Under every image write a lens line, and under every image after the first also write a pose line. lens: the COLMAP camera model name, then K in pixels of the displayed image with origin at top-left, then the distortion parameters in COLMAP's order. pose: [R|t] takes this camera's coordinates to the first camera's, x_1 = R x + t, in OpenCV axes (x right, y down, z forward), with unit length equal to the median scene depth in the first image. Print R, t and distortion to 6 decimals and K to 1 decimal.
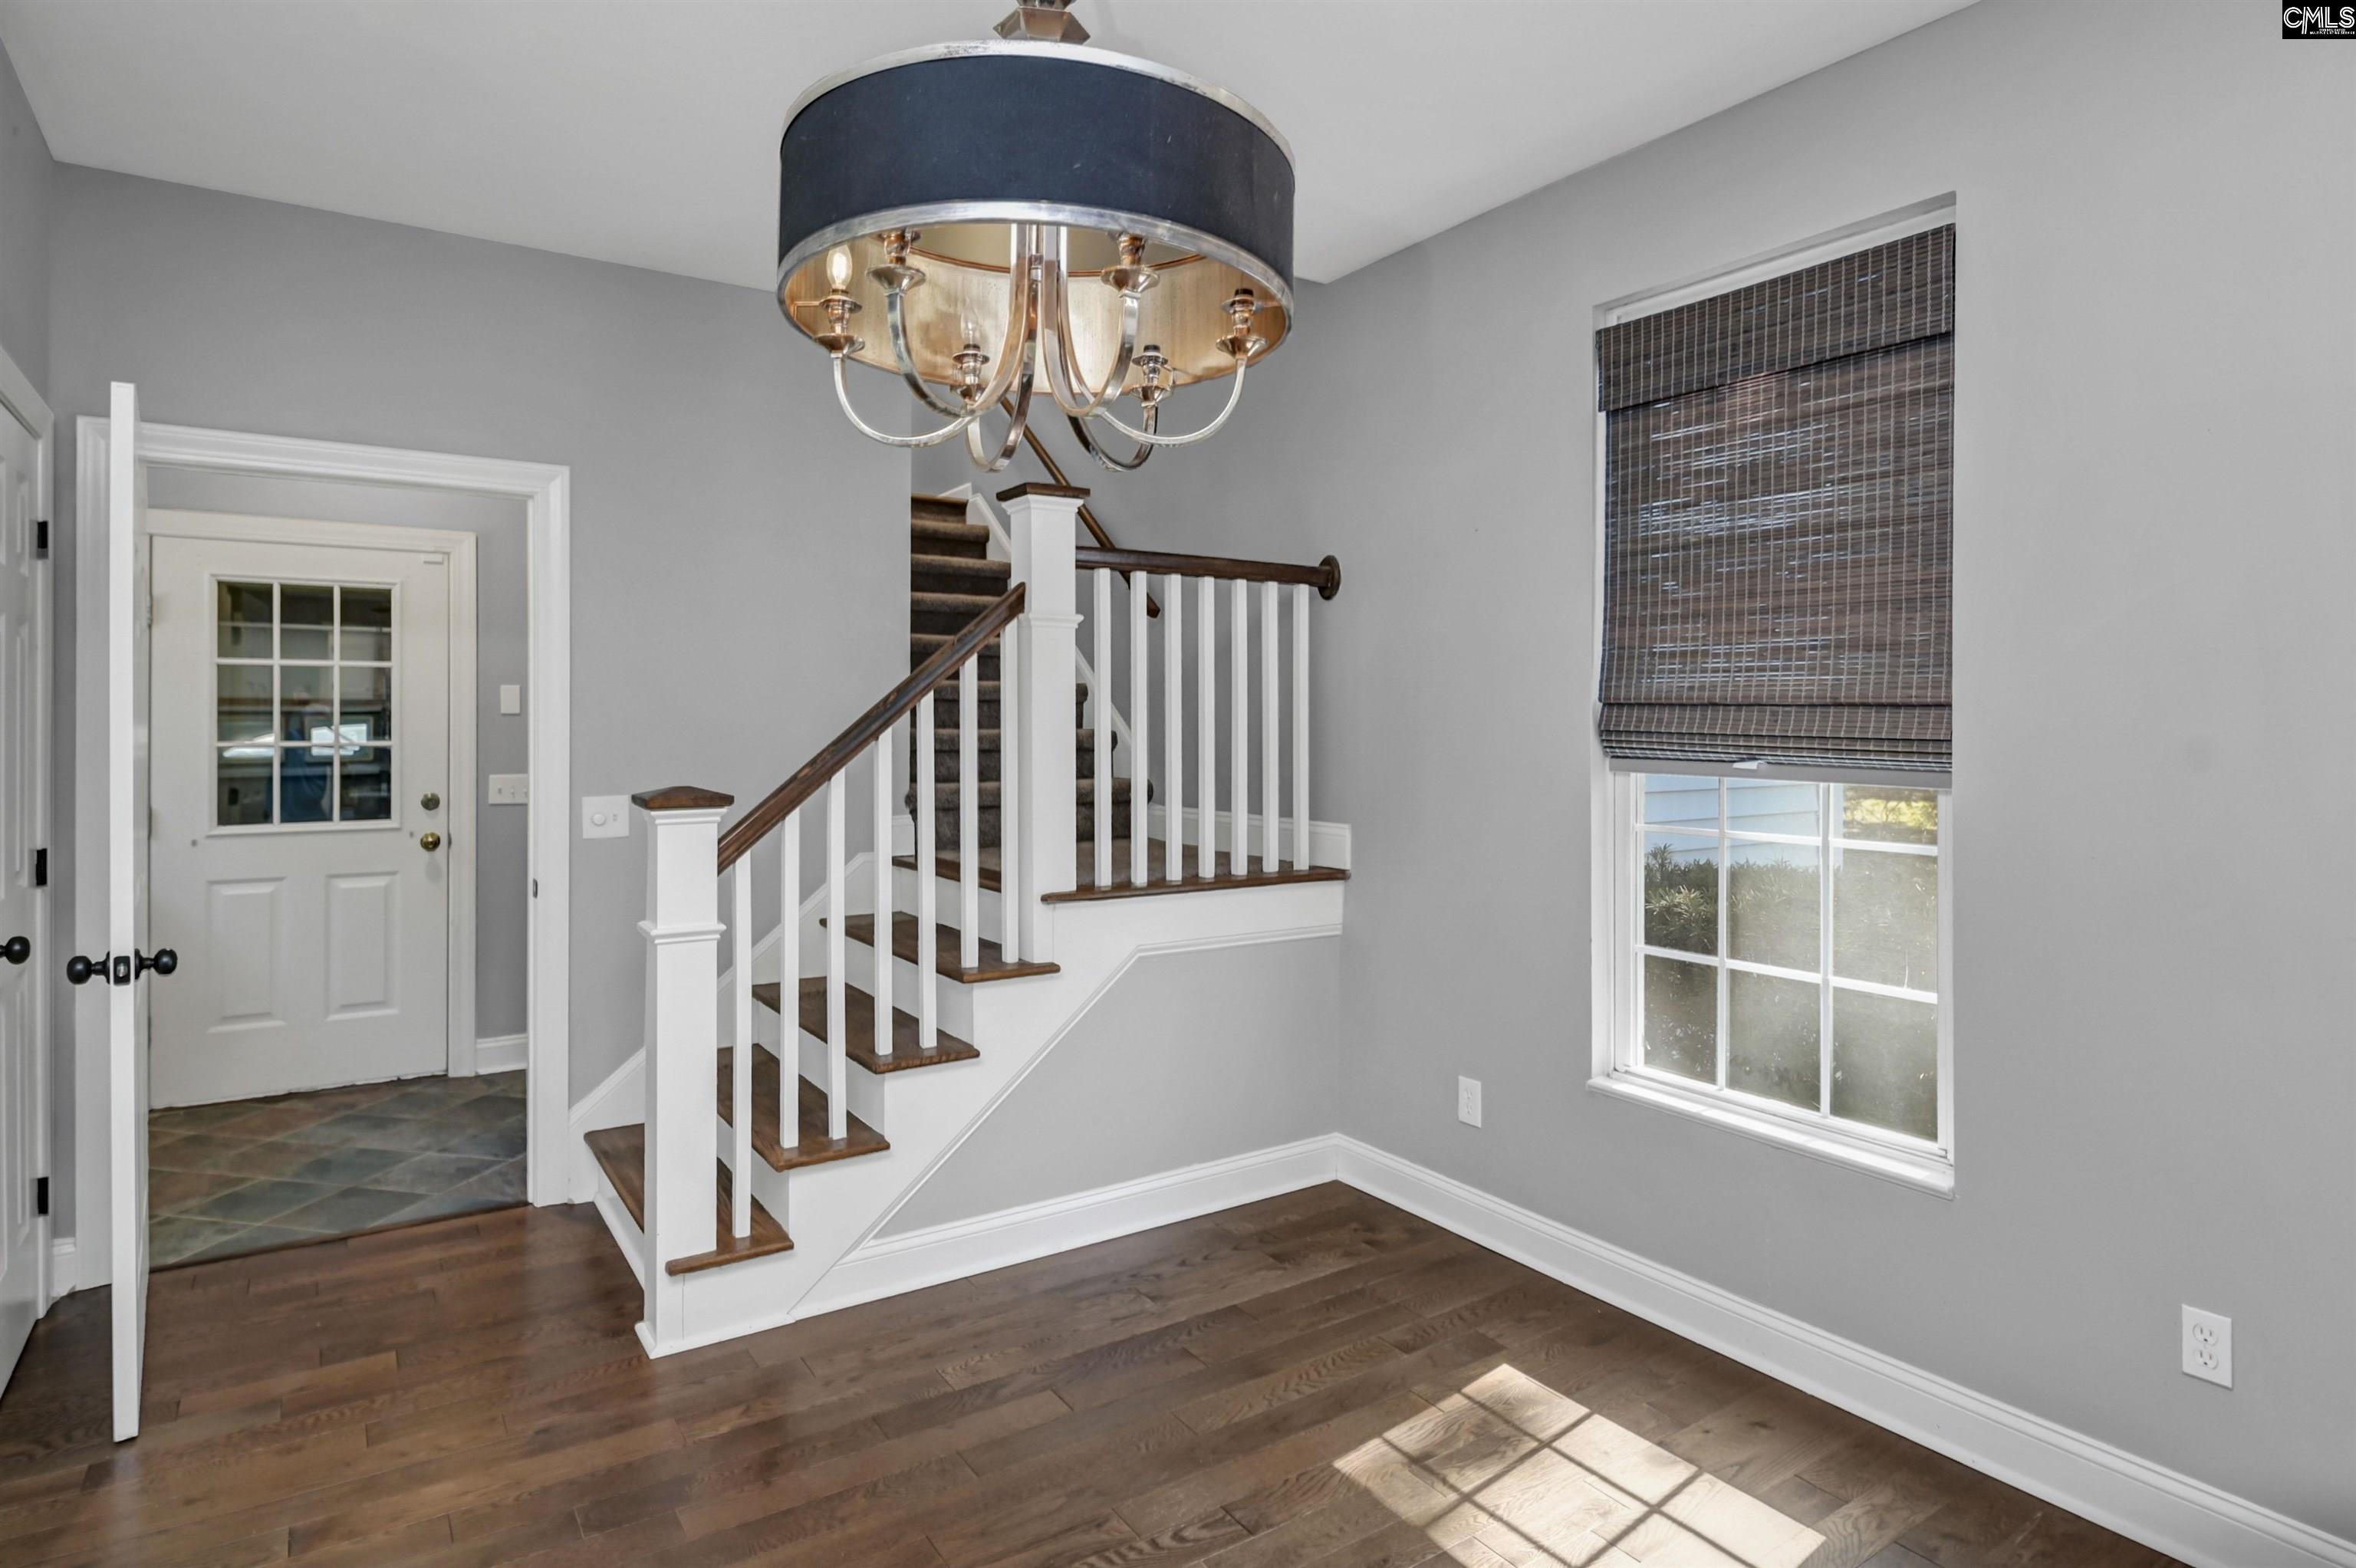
lens RADIAL K [[1269.4, 0, 1179.8], [0, 1269.4, 719.3], [0, 0, 1]] dist [0.000397, 0.000498]
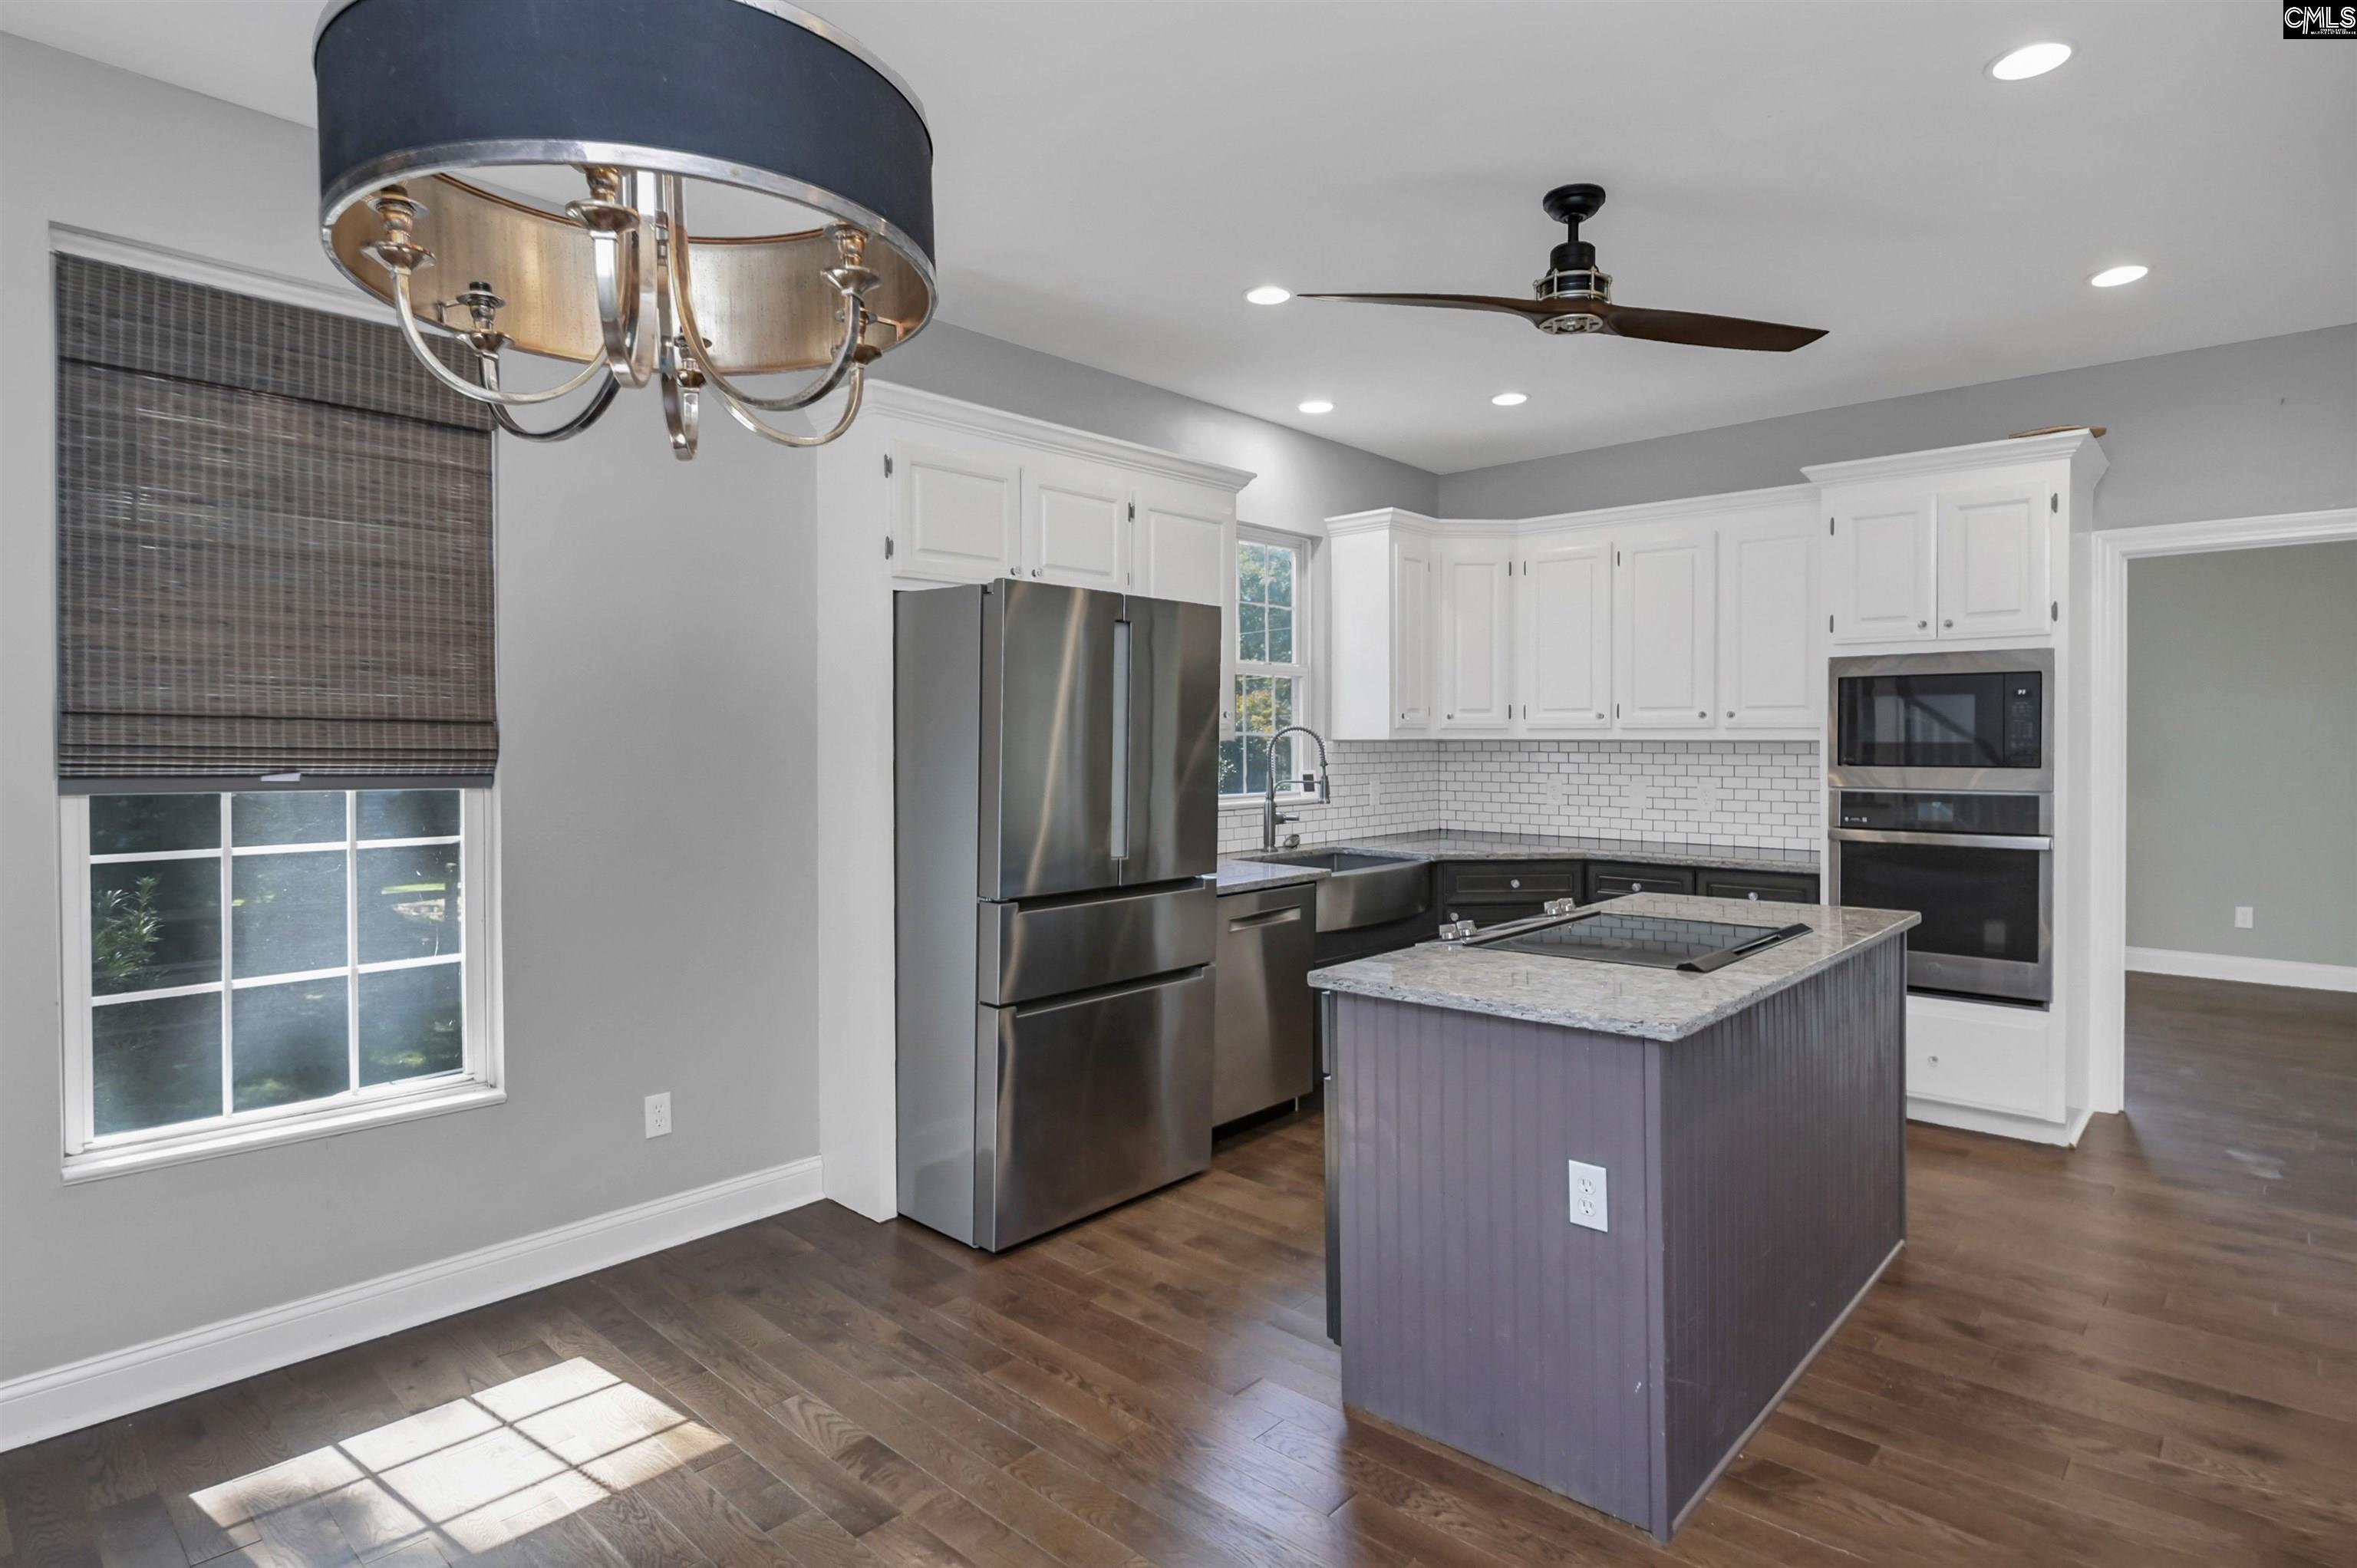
lens RADIAL K [[1233.7, 0, 1157.0], [0, 1233.7, 744.7], [0, 0, 1]] dist [-0.001703, -0.000356]
pose [[-0.219257, -0.004656, 0.975656, -0.716955], [-0.001708, 0.999989, 0.004388, 0.004495], [-0.975666, -0.000704, -0.219262, 0.581150]]
